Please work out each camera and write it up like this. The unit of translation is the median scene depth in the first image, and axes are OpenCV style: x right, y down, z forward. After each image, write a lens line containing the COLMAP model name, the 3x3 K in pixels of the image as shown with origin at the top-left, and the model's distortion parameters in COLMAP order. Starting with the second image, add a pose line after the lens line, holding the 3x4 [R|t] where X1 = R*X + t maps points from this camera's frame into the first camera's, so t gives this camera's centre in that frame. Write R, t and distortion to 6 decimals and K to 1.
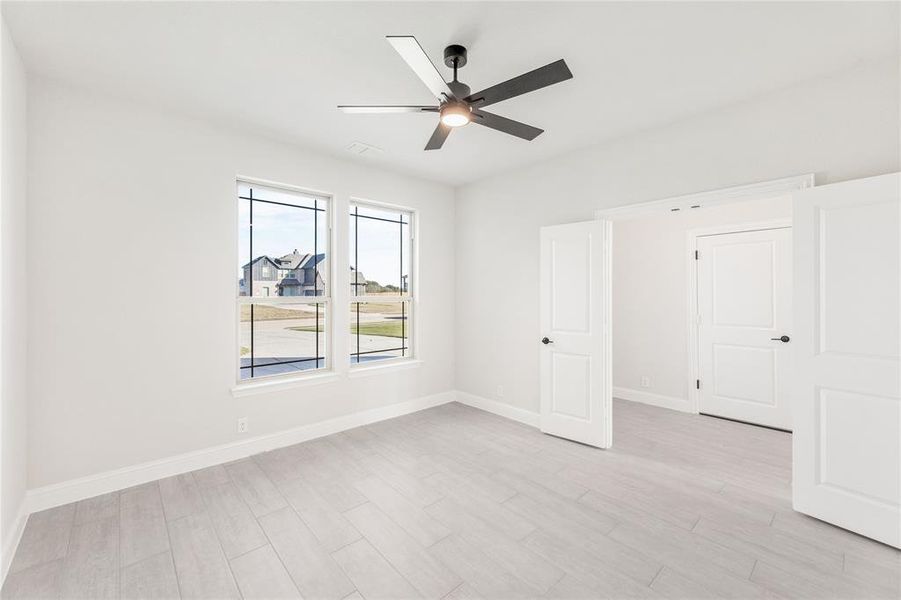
lens RADIAL K [[377.9, 0, 452.1], [0, 377.9, 293.1], [0, 0, 1]] dist [0.001030, 0.000196]
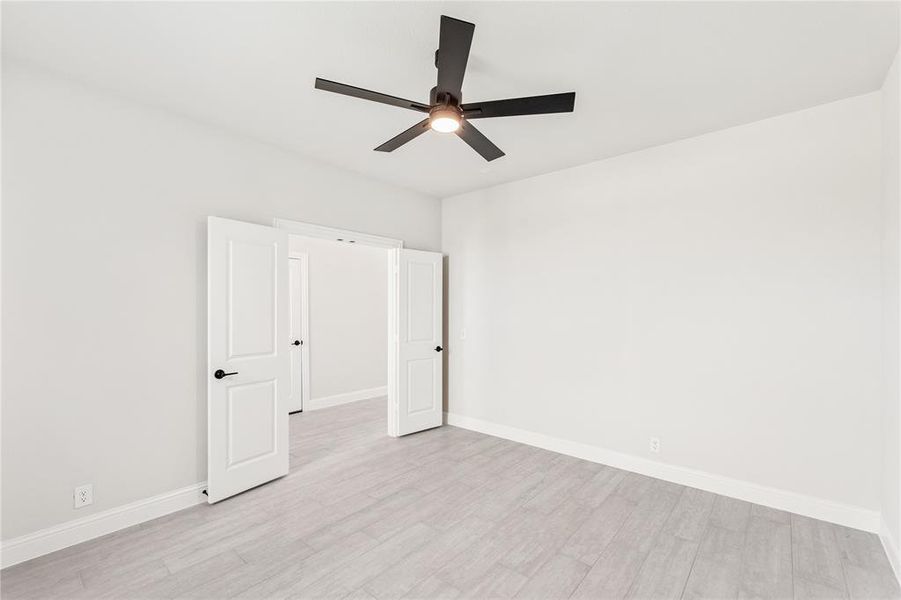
lens RADIAL K [[400.3, 0, 440.9], [0, 400.3, 306.8], [0, 0, 1]] dist [-0.001533, -0.000115]
pose [[-0.146943, 0.004724, 0.989134, -0.697697], [0.002214, 0.999988, -0.004447, 0.001019], [-0.989143, 0.001536, -0.146951, 0.832186]]
